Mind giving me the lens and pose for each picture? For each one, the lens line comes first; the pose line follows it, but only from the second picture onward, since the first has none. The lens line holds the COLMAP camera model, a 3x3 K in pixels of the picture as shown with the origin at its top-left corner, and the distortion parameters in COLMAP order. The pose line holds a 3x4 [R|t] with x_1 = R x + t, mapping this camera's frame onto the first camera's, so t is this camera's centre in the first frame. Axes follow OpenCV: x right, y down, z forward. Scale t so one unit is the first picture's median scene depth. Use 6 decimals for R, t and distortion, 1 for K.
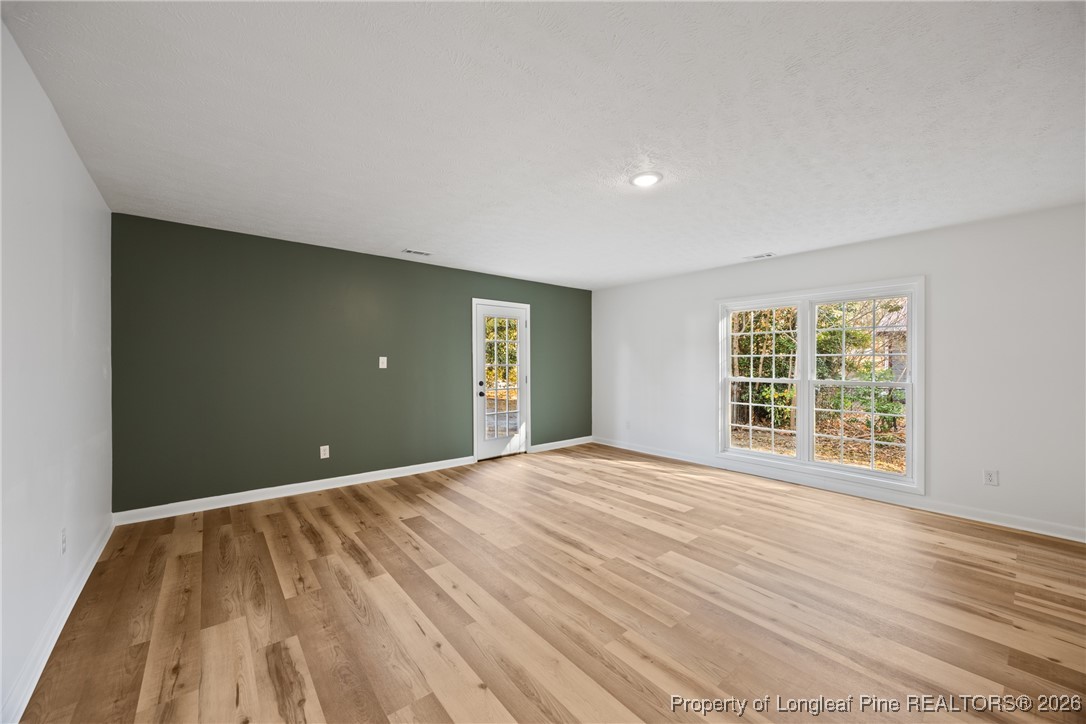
lens RADIAL K [[410.0, 0, 541.3], [0, 410.0, 364.9], [0, 0, 1]] dist [-0.004623, 0.000259]
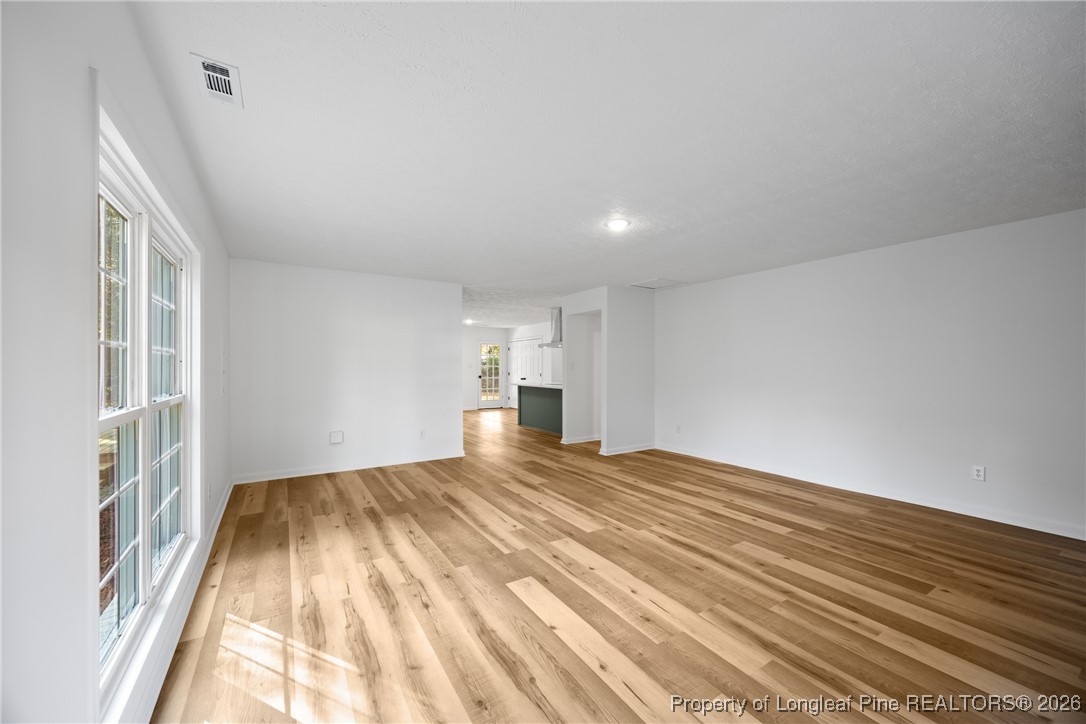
lens RADIAL K [[410.0, 0, 541.8], [0, 410.0, 367.9], [0, 0, 1]] dist [-0.004623, 0.000259]
pose [[-0.992292, -0.004177, 0.123852, 0.294837], [-0.002921, 0.999942, 0.010320, -0.010391], [-0.123888, 0.009878, -0.992247, 2.060796]]
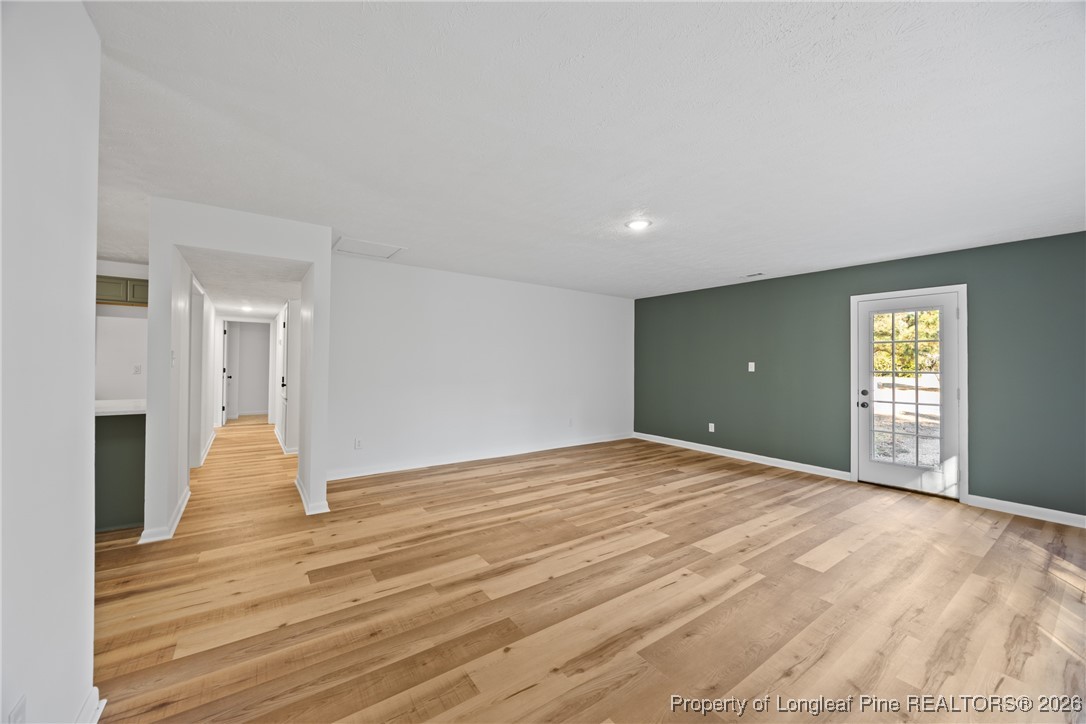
lens RADIAL K [[410.0, 0, 536.4], [0, 410.0, 360.0], [0, 0, 1]] dist [-0.004623, 0.000259]
pose [[-0.079137, -0.013202, -0.996776, 1.401392], [-0.018254, 0.999764, -0.011793, 0.000619], [0.996697, 0.017262, -0.079360, 0.697611]]
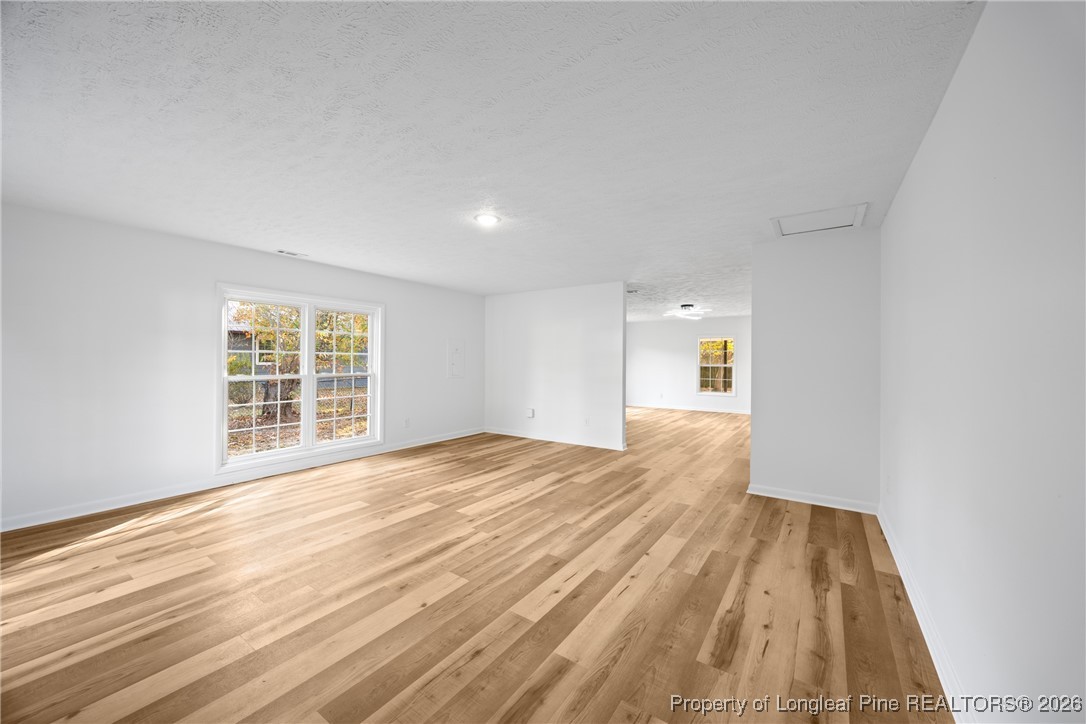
lens RADIAL K [[410.0, 0, 542.2], [0, 410.0, 361.1], [0, 0, 1]] dist [-0.004623, 0.000259]
pose [[-0.277799, -0.004944, 0.960627, -0.920044], [-0.002018, 0.999988, 0.004563, -0.007820], [-0.960637, -0.000671, -0.277805, 1.057933]]
